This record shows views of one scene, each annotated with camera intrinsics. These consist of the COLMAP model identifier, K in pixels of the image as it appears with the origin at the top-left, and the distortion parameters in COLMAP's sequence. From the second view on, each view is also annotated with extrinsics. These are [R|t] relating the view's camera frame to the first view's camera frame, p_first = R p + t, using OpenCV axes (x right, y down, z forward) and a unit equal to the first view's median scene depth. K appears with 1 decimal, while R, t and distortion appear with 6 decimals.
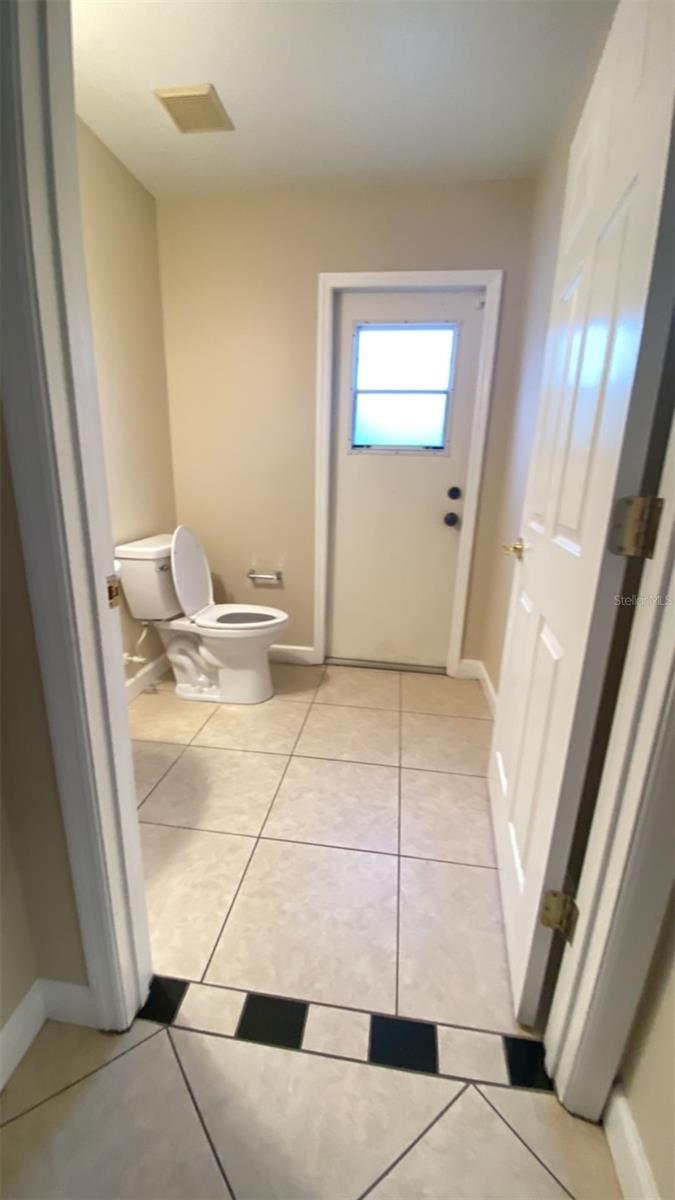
lens RADIAL K [[463.0, 0, 337.9], [0, 463.0, 595.1], [0, 0, 1]] dist [0.014341, -0.017604]
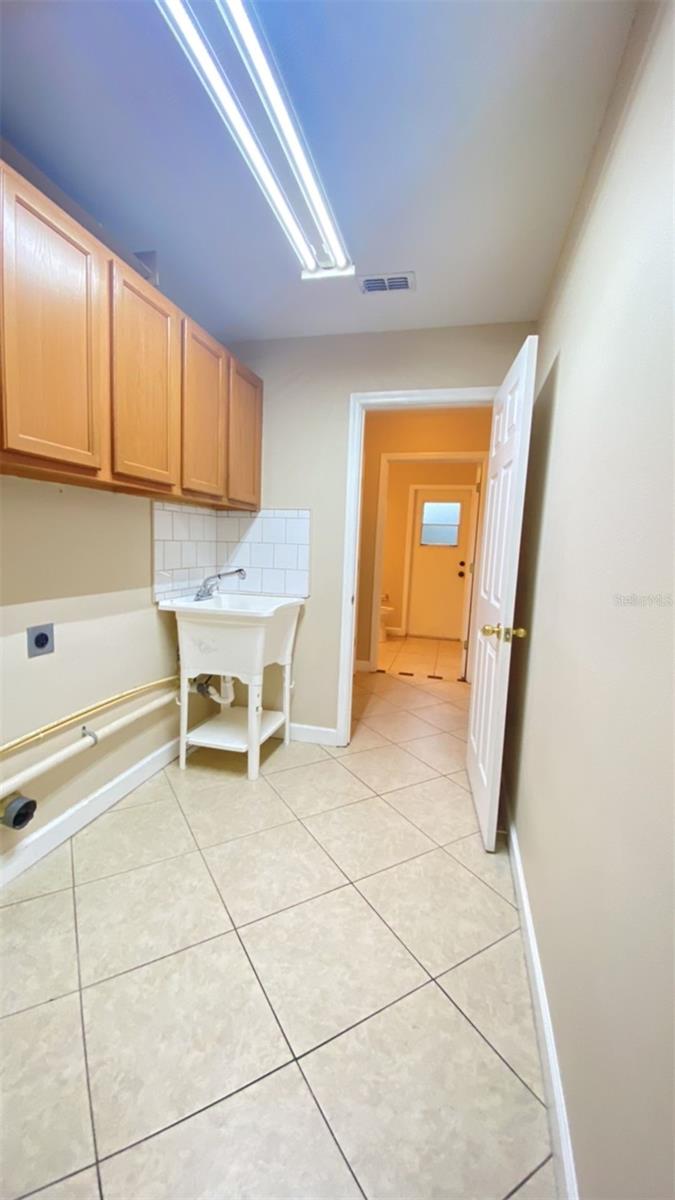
lens RADIAL K [[463.0, 0, 337.9], [0, 463.0, 595.1], [0, 0, 1]] dist [0.014341, -0.017604]
pose [[0.993484, 0.023710, -0.111481, -0.127072], [-0.040669, 0.987481, -0.152407, 0.352271], [0.106471, 0.155947, 0.982010, -1.480949]]
